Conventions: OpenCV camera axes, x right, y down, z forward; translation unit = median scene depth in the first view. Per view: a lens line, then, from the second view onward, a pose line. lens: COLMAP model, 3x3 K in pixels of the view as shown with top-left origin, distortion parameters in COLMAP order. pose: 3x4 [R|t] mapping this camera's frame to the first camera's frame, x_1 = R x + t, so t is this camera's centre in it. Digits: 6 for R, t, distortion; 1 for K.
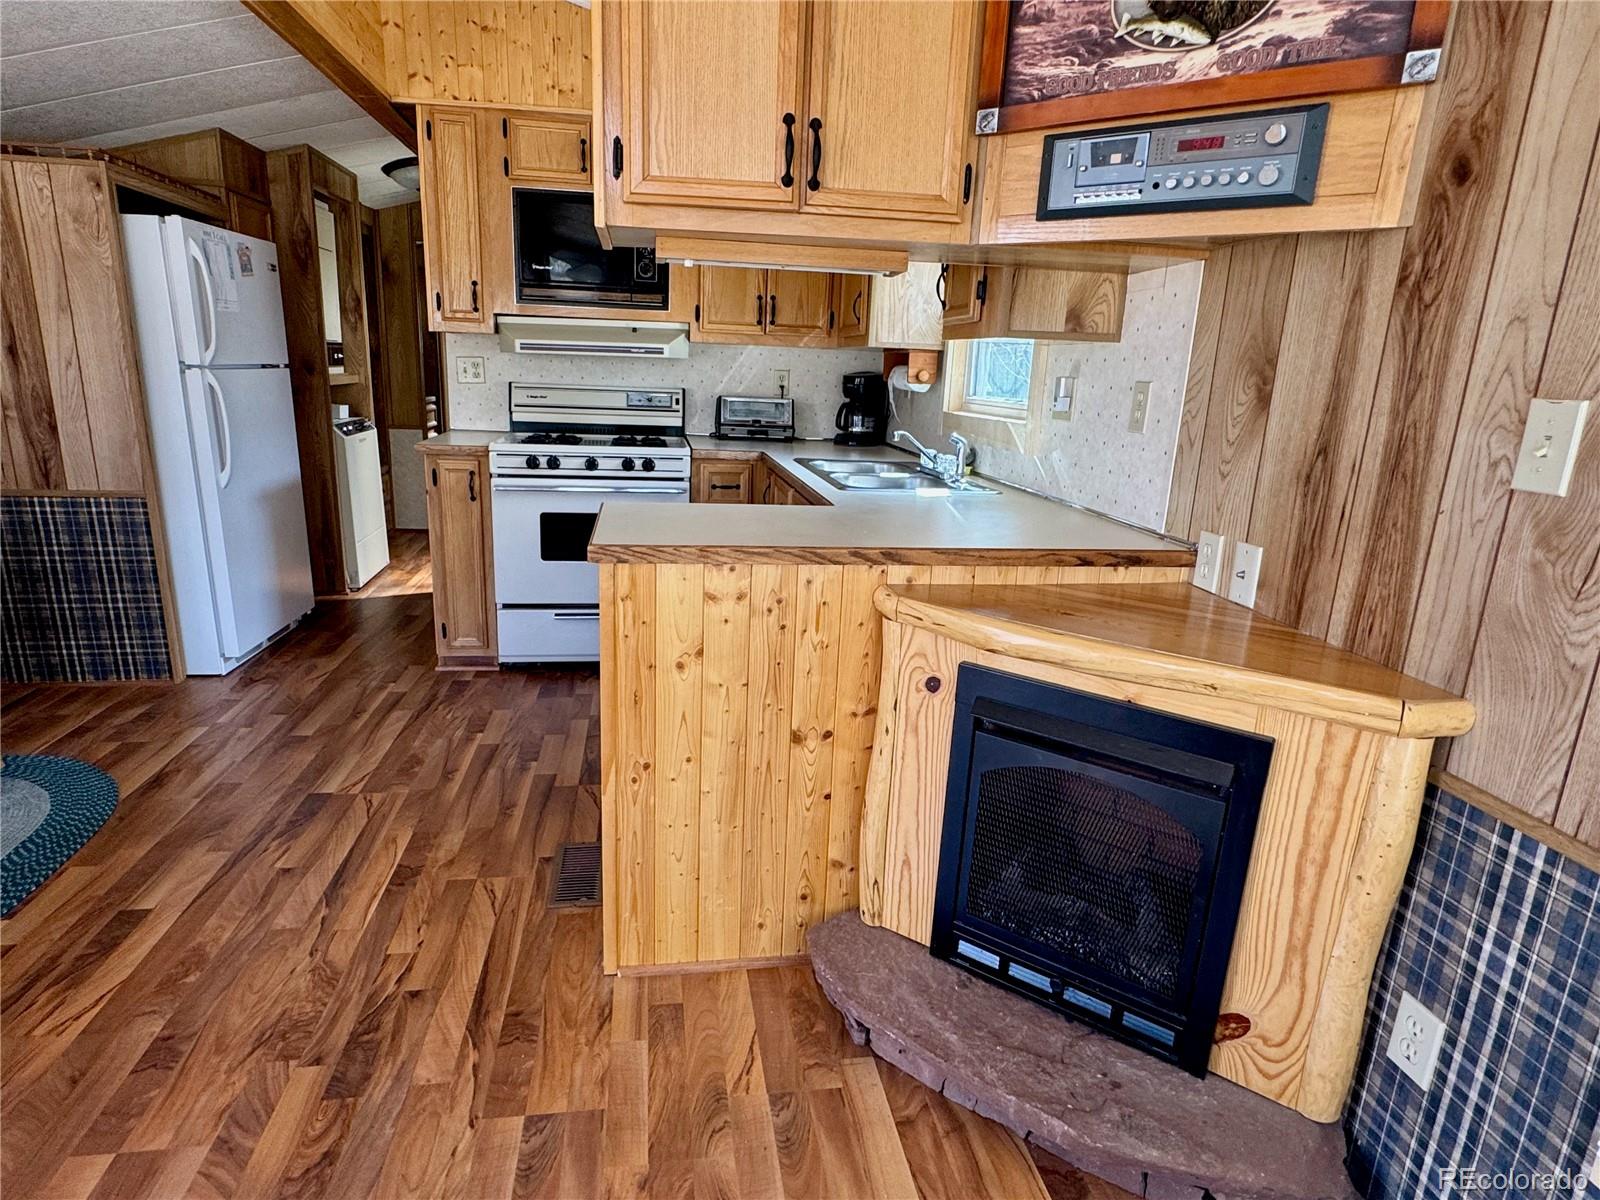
lens RADIAL K [[896.3, 0, 778.1], [0, 896.3, 602.0], [0, 0, 1]] dist [-0.002032, 0.000647]
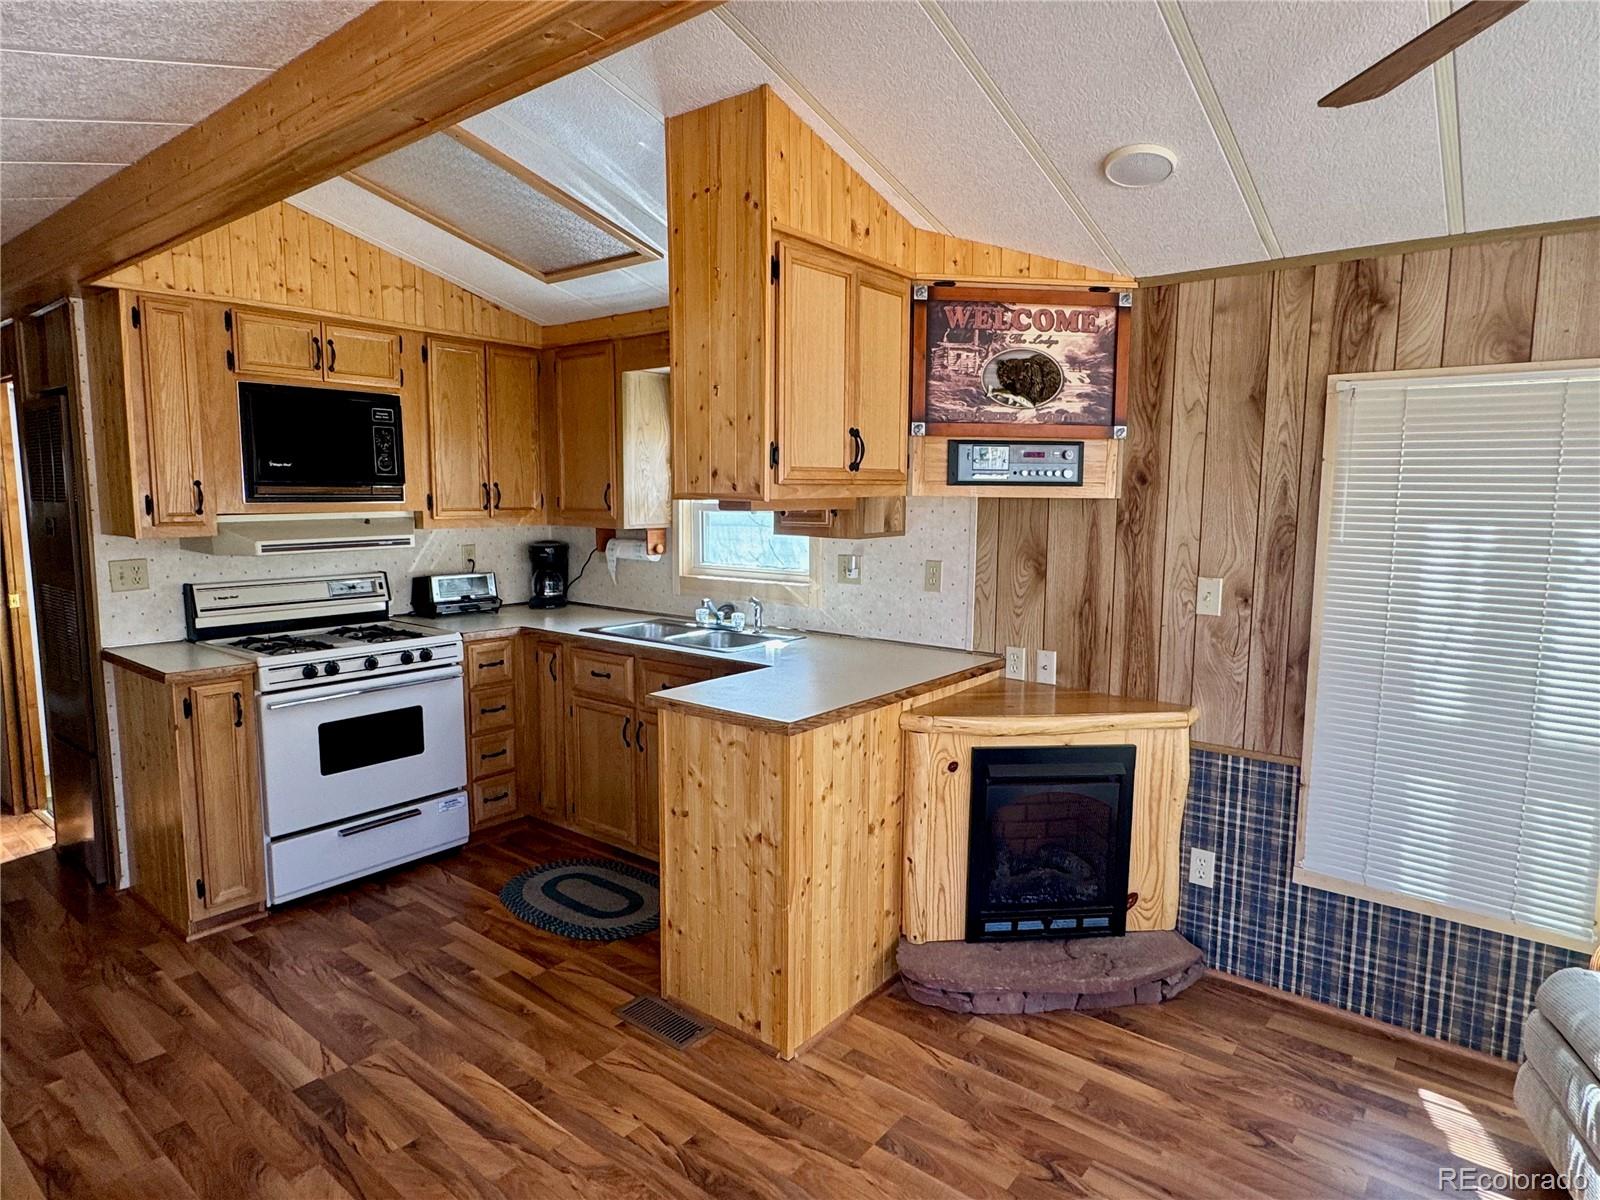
lens RADIAL K [[933.7, 0, 800.0], [0, 933.7, 600.0], [0, 0, 1]] dist [-0.004305, 0.000345]
pose [[0.729827, -0.114146, 0.674035, -1.095557], [0.195283, 0.979689, -0.045539, -0.173849], [-0.655147, 0.164863, 0.737294, -0.095960]]
